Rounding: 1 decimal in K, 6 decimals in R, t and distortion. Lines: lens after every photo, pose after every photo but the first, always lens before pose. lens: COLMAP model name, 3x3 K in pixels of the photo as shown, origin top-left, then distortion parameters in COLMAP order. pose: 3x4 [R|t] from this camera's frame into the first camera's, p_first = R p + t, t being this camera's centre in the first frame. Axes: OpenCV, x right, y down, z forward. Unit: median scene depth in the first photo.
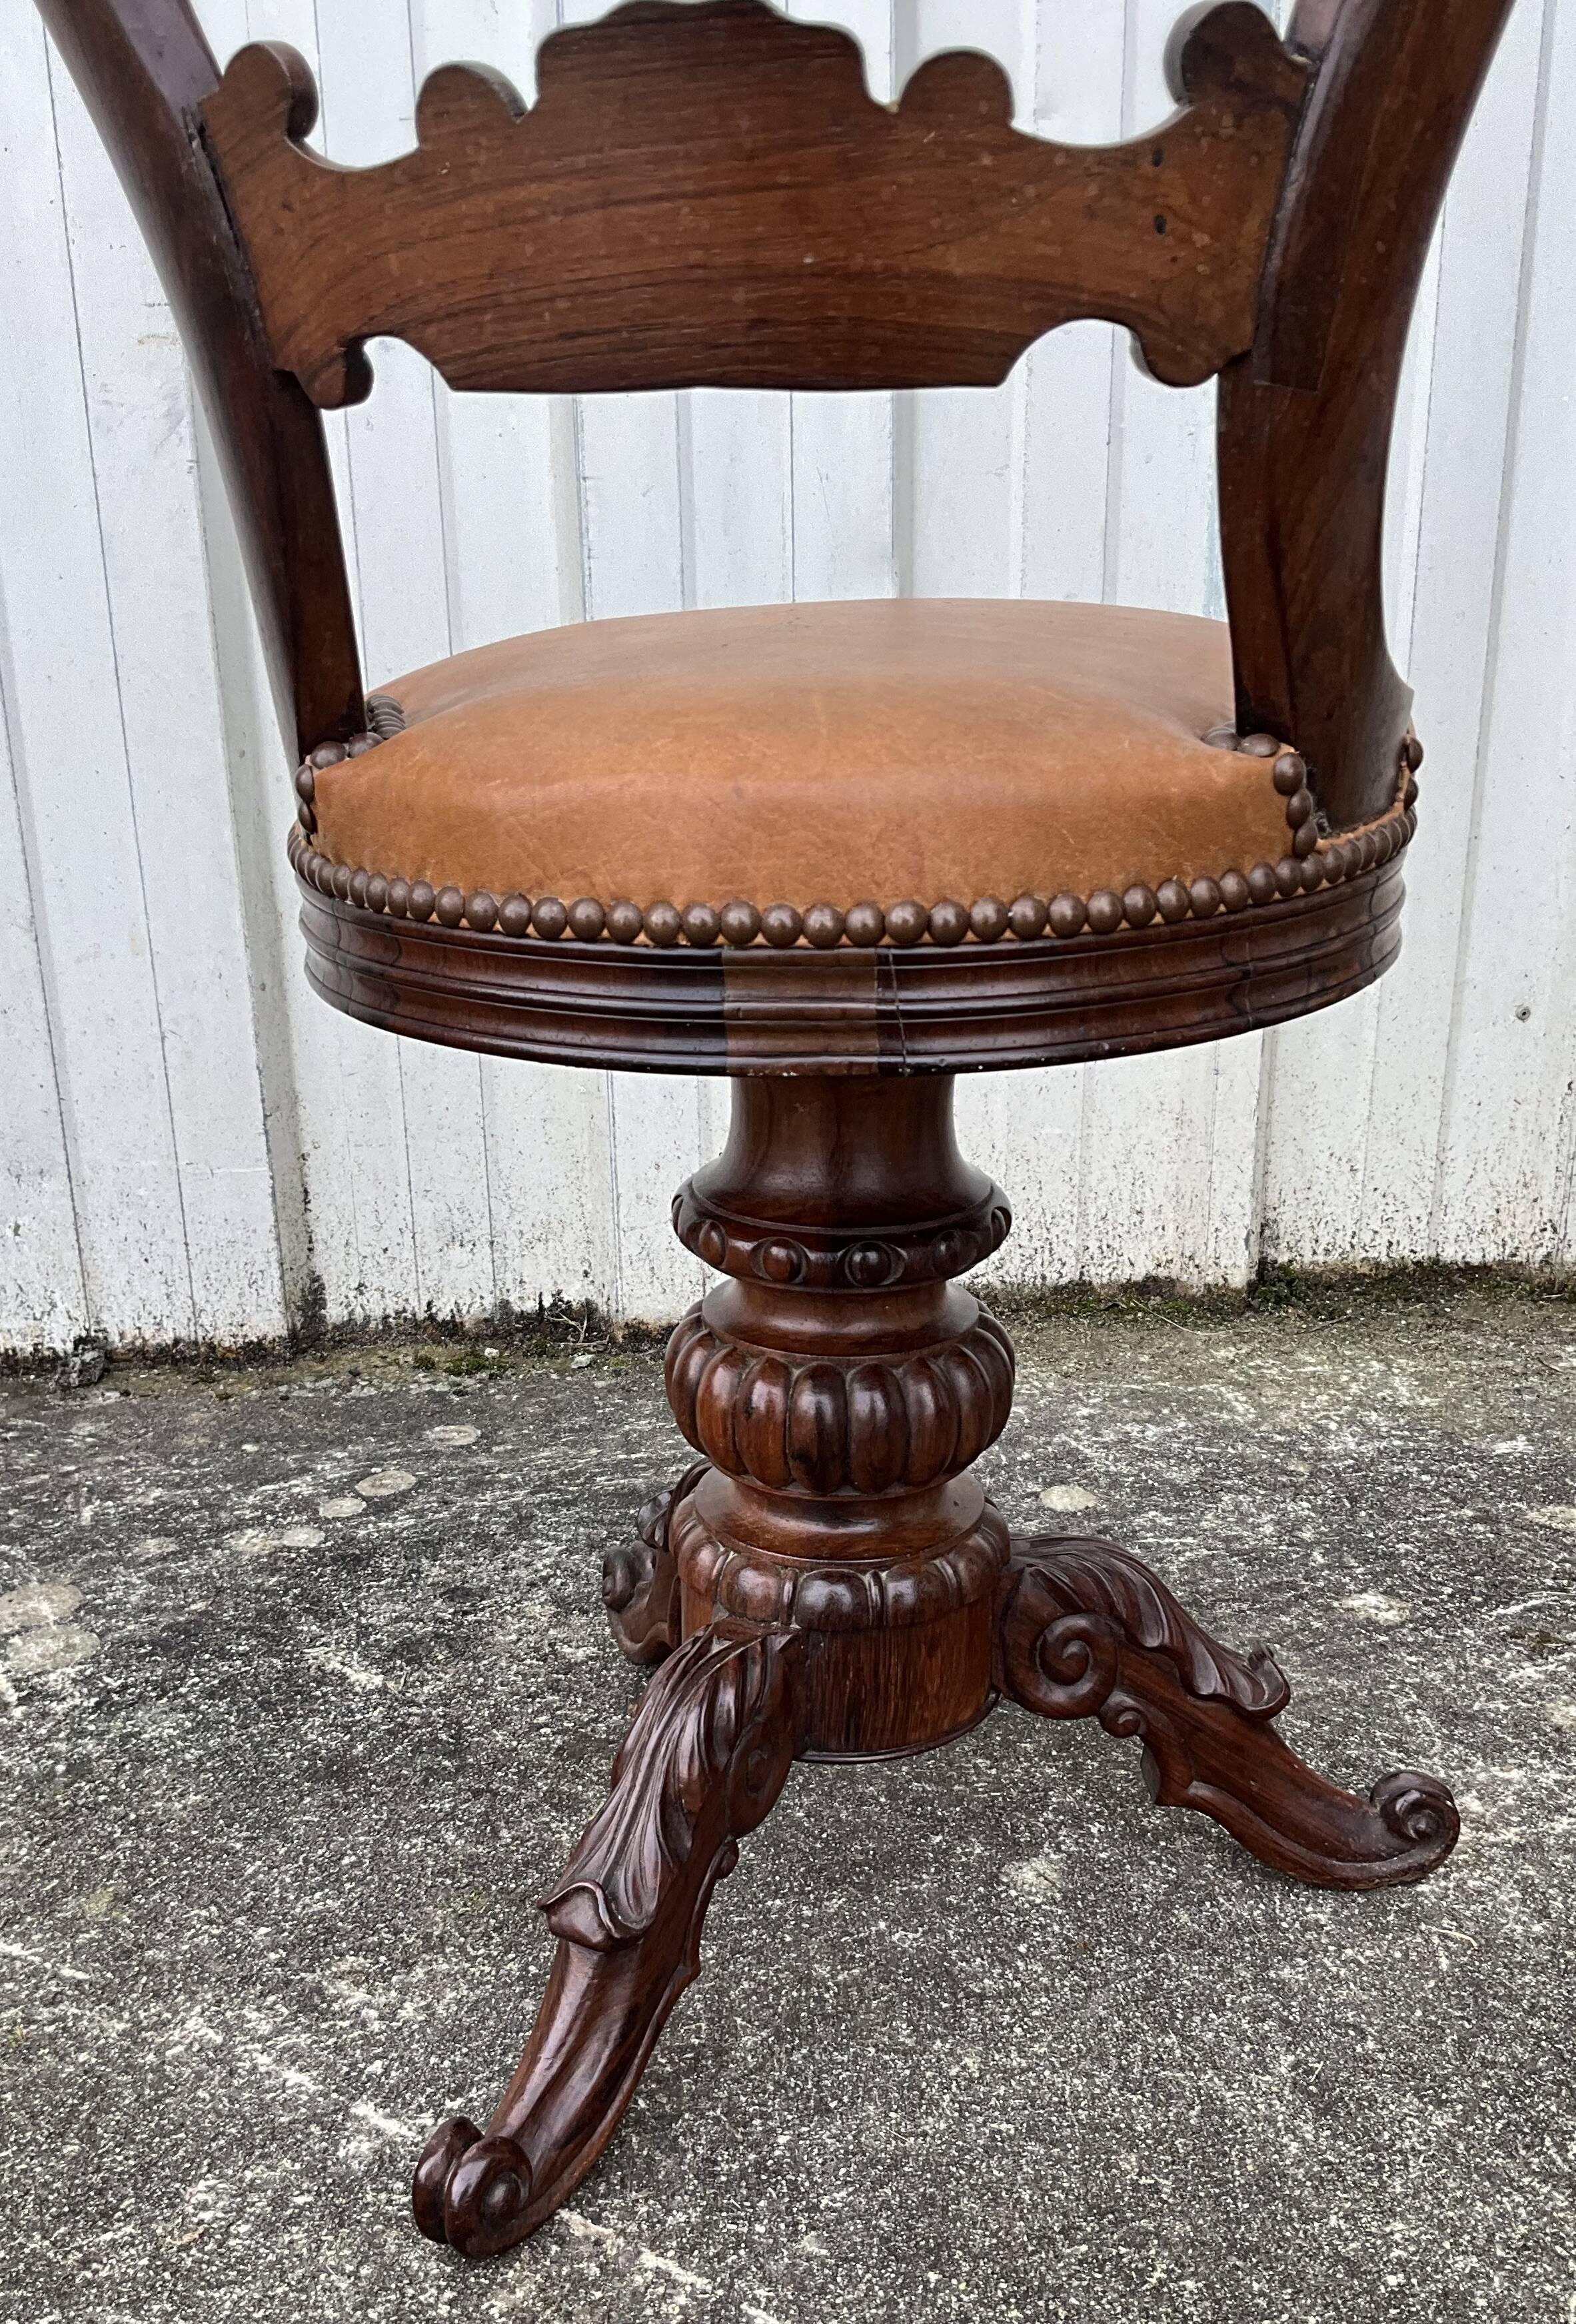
lens RADIAL K [[2317.5, 0, 793.3], [0, 2317.5, 1246.4], [0, 0, 1]] dist [0.039241, 0.000000]
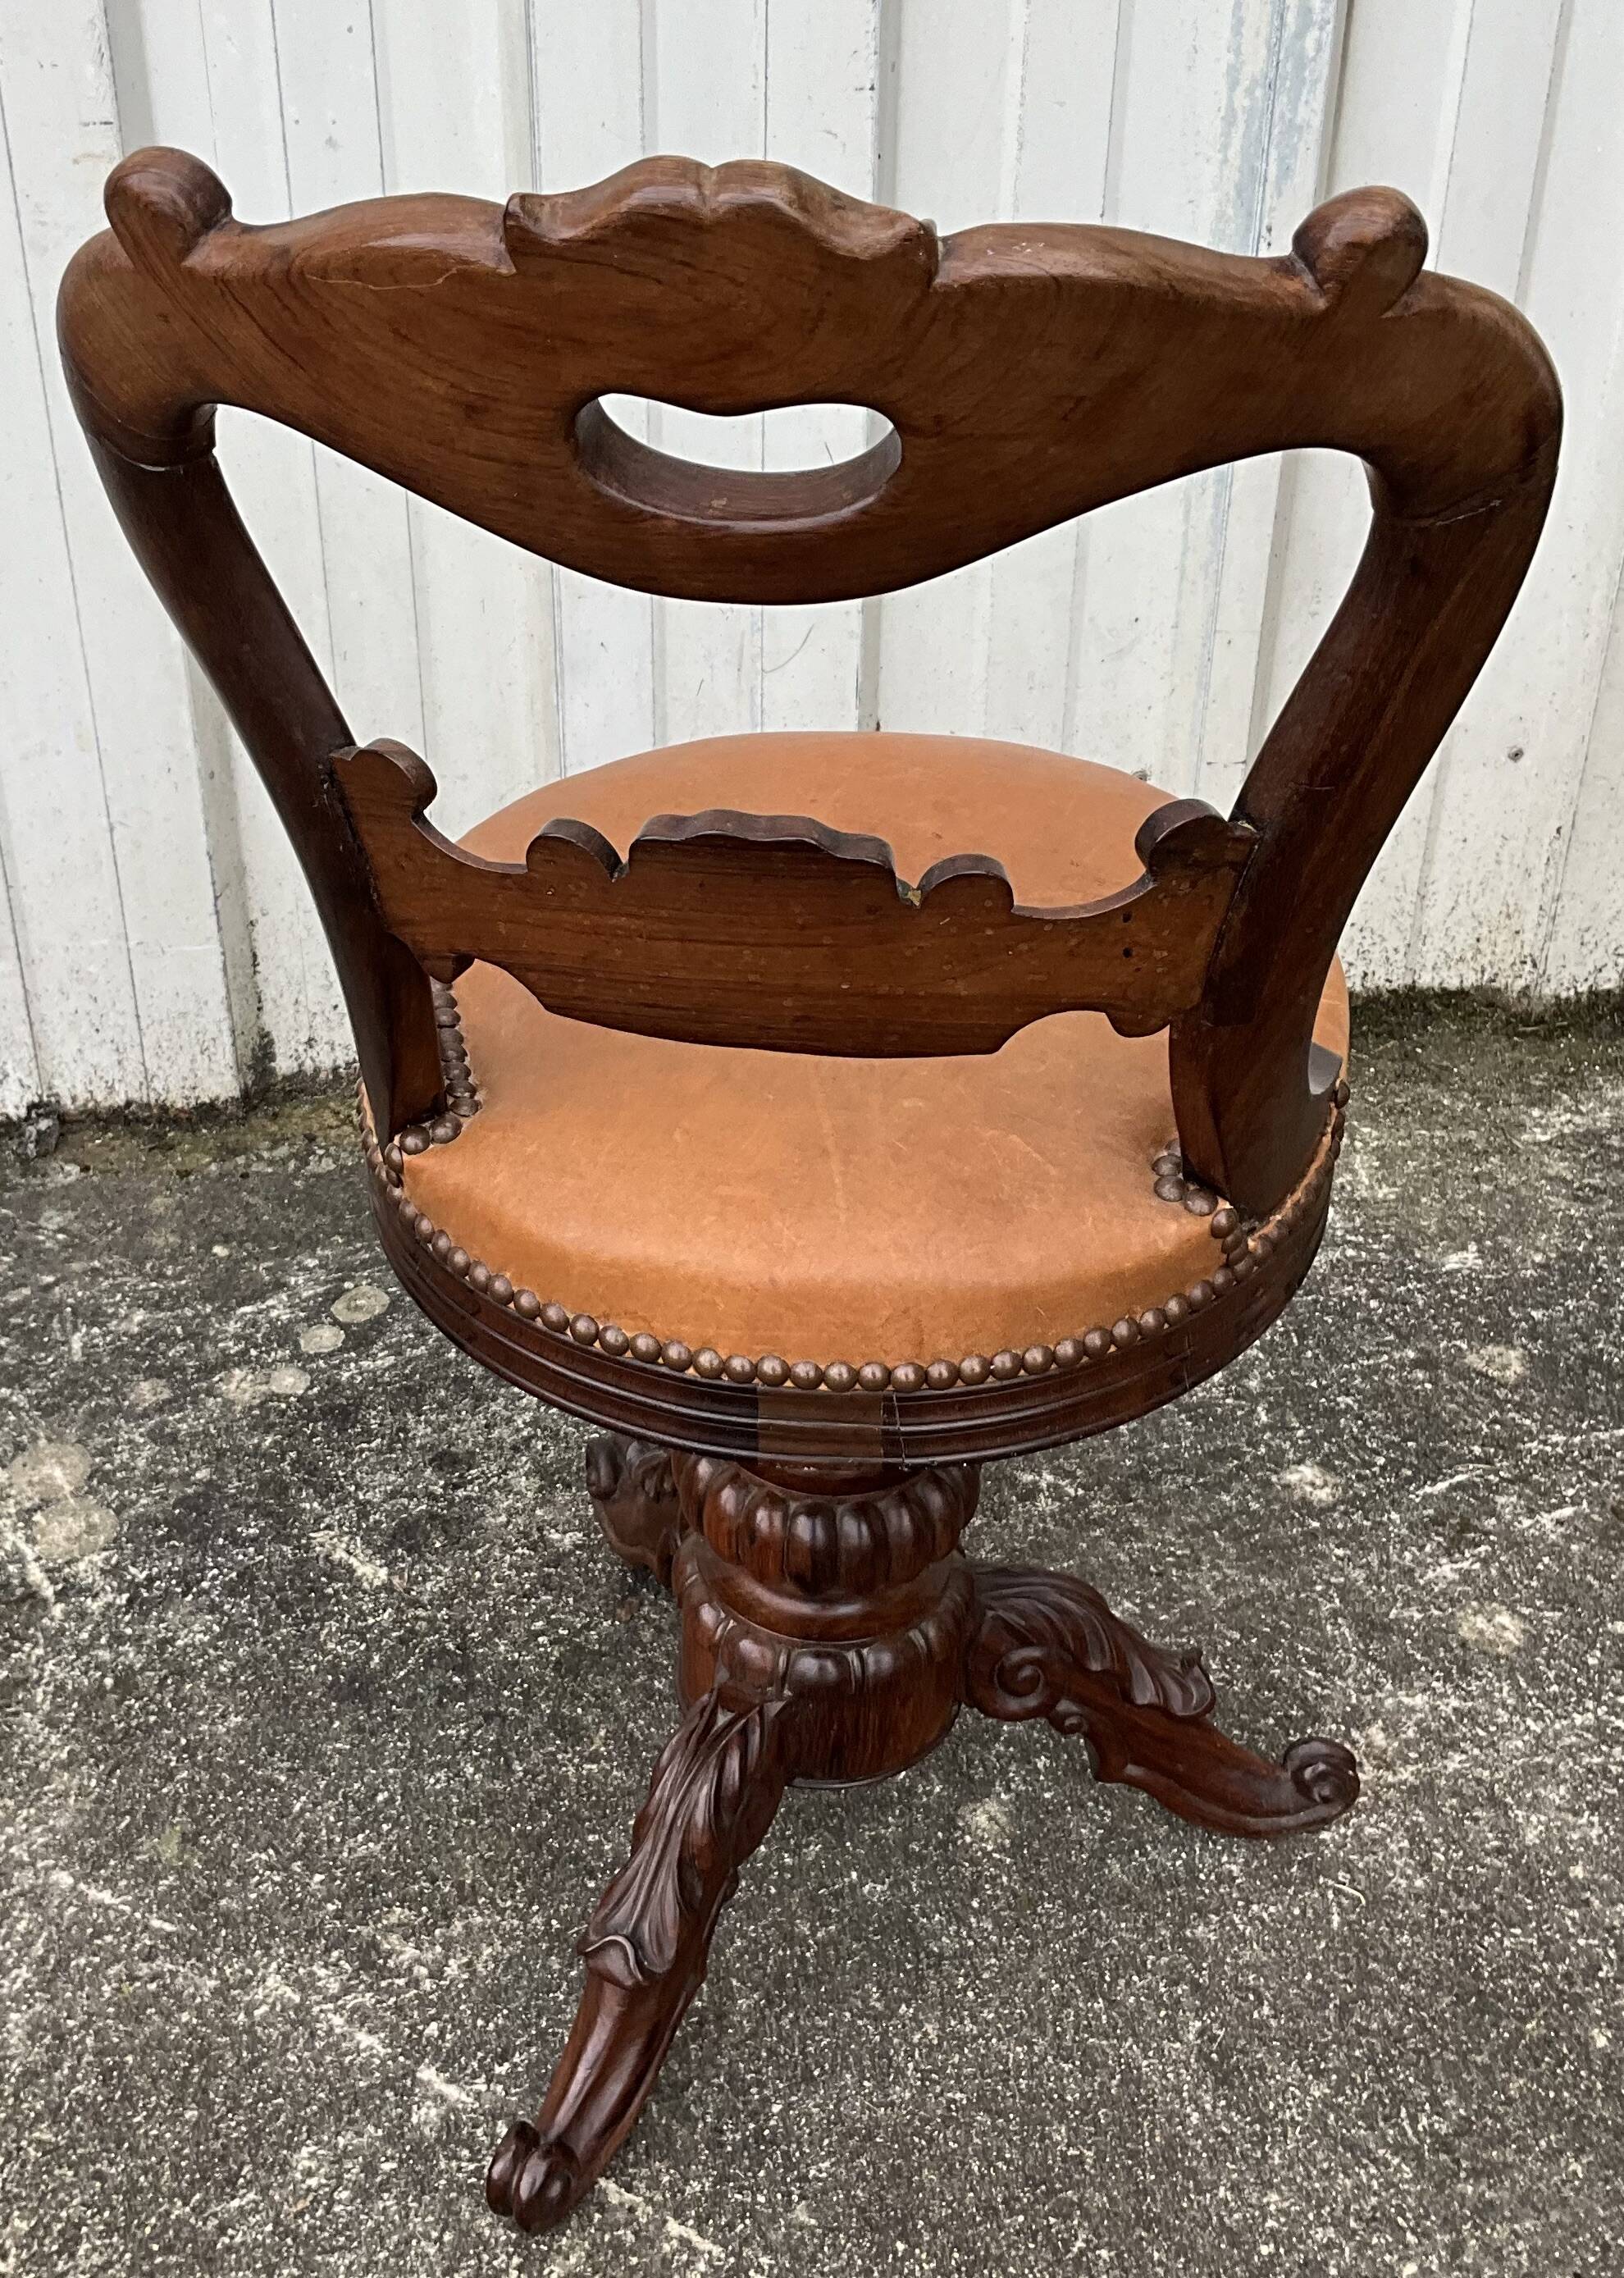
lens RADIAL K [[2872.1, 0, 705.0], [0, 2872.1, 999.6], [0, 0, 1]] dist [0.055966, 0.000000]
pose [[0.999959, 0.003729, 0.008221, -0.043877], [-0.005549, 0.972238, 0.233929, -0.415737], [-0.007120, -0.233966, 0.972219, -0.260485]]
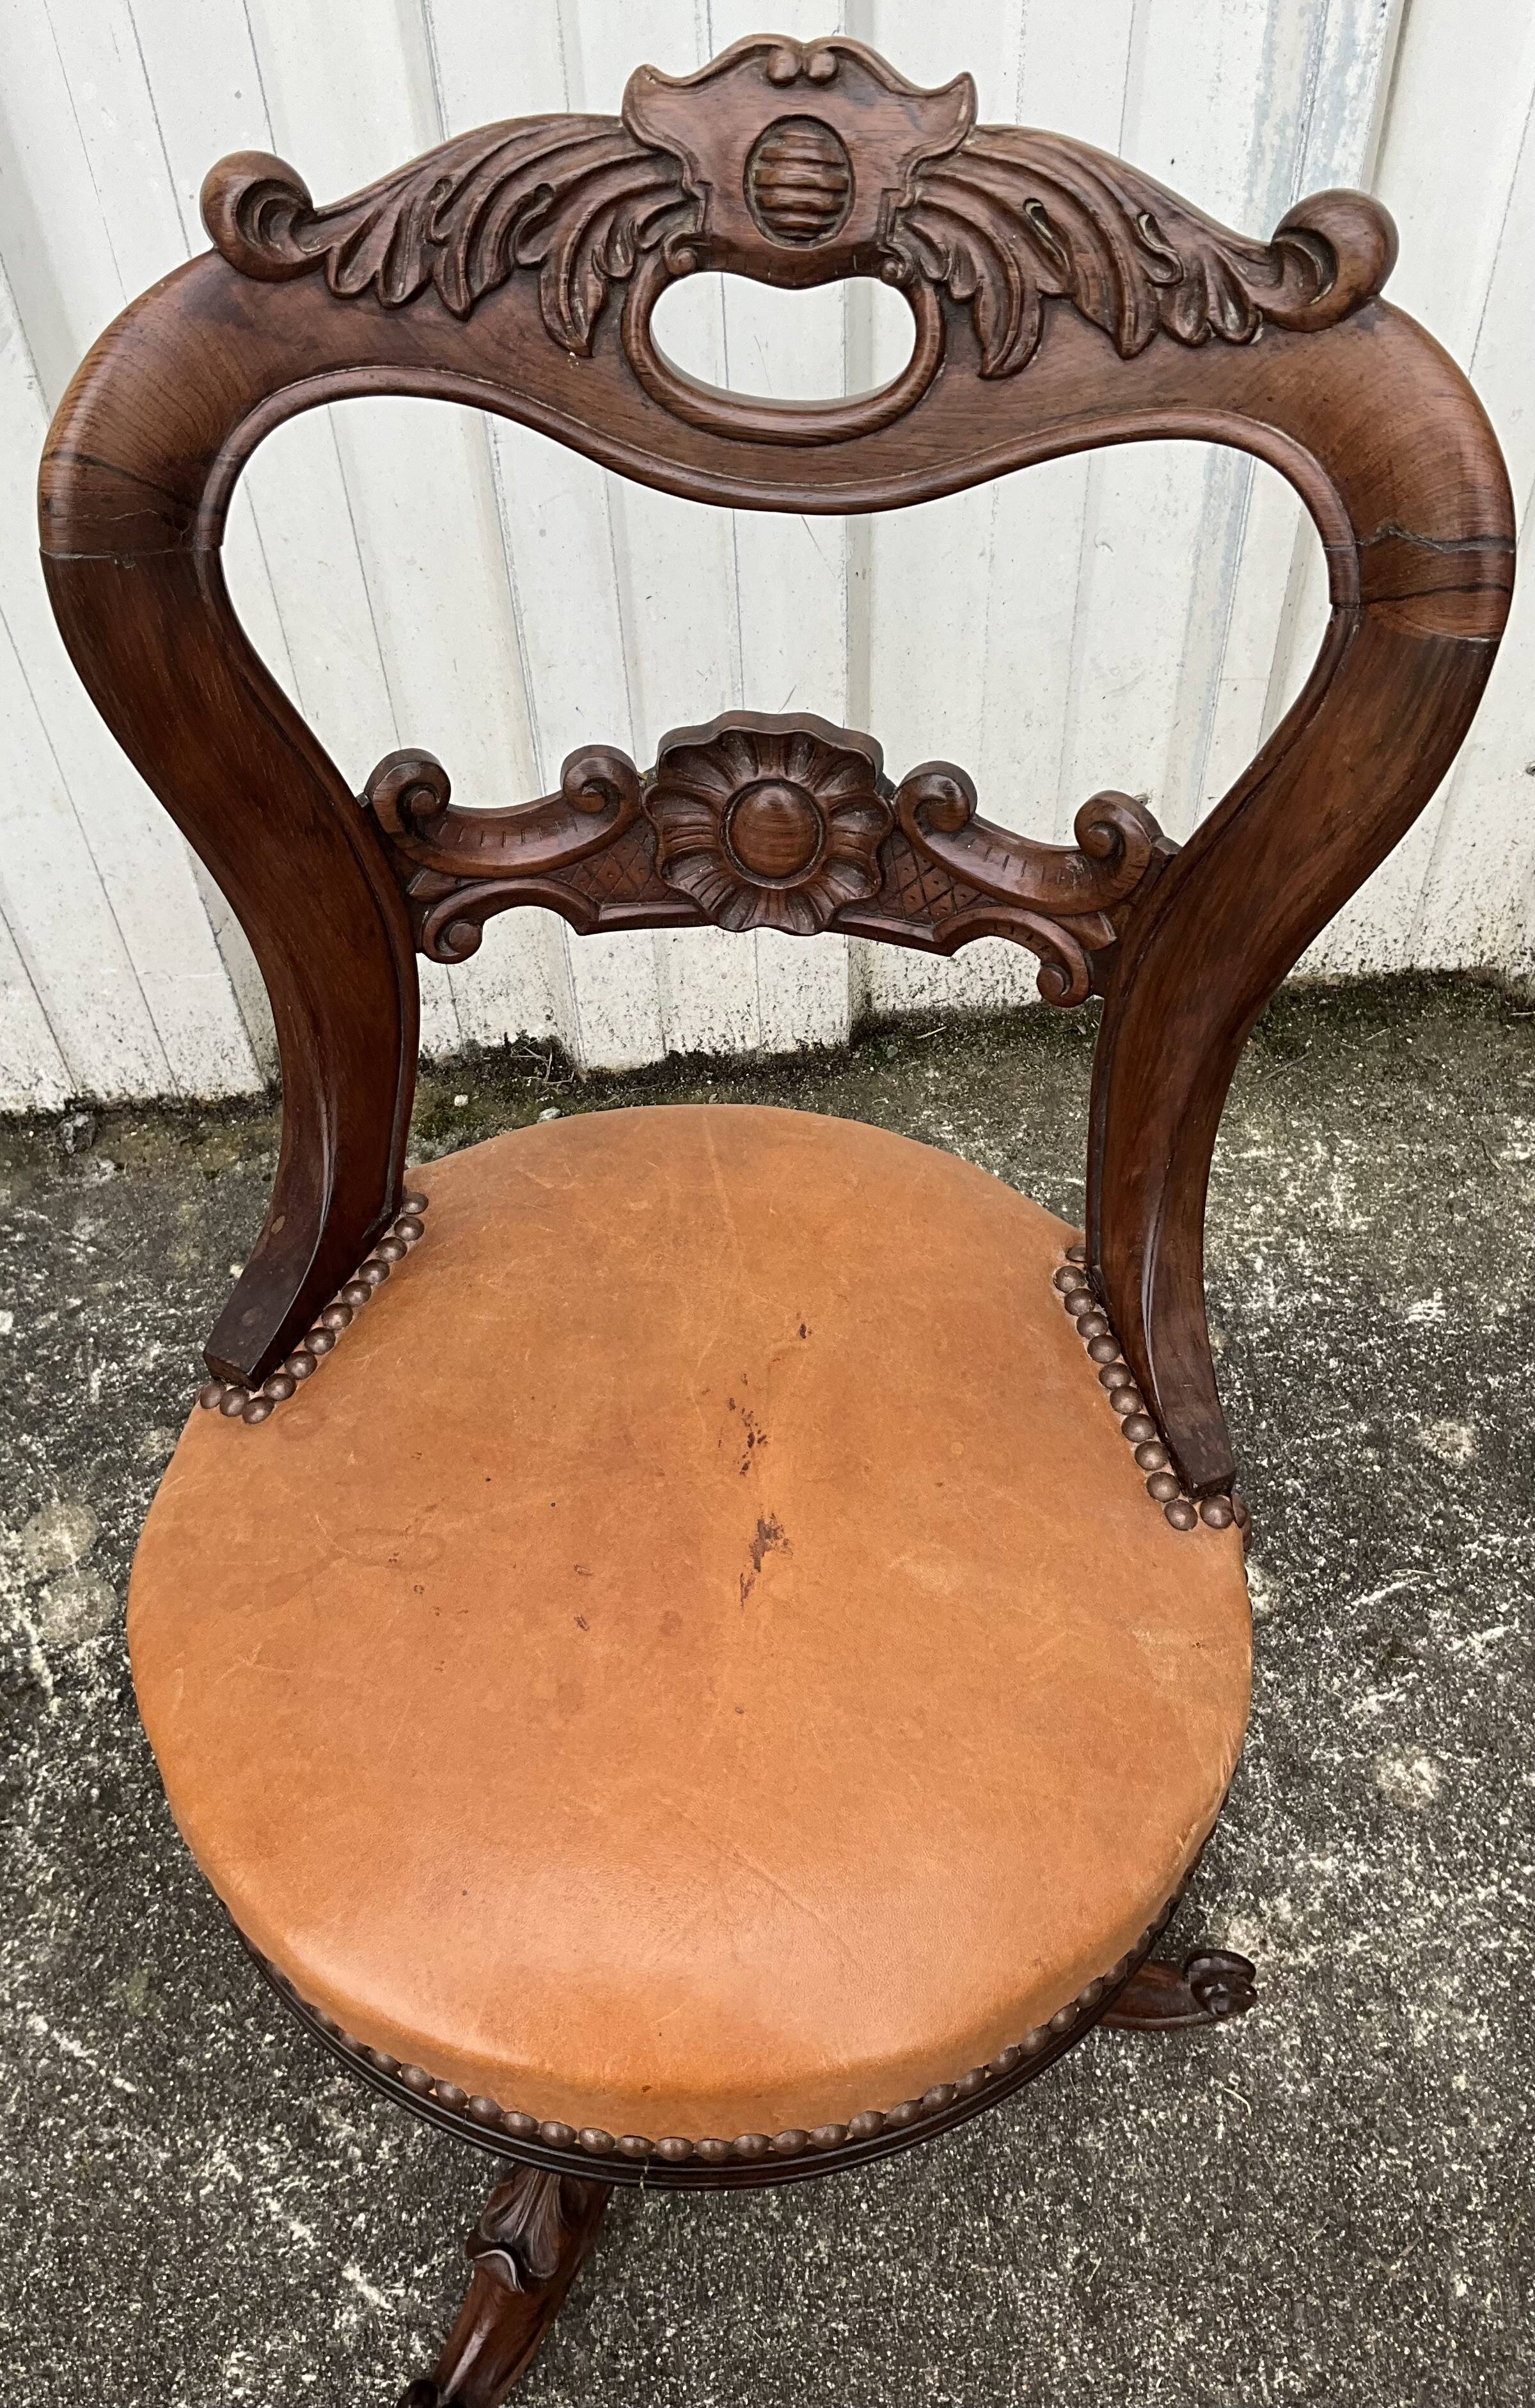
lens RADIAL K [[2260.0, 0, 726.8], [0, 2260.0, 1095.5], [0, 0, 1]] dist [0.000632, 0.000000]
pose [[0.998140, 0.018784, -0.058002, 0.068257], [0.012241, 0.870241, 0.492474, -0.654864], [0.059726, -0.492268, 0.868392, 0.192035]]
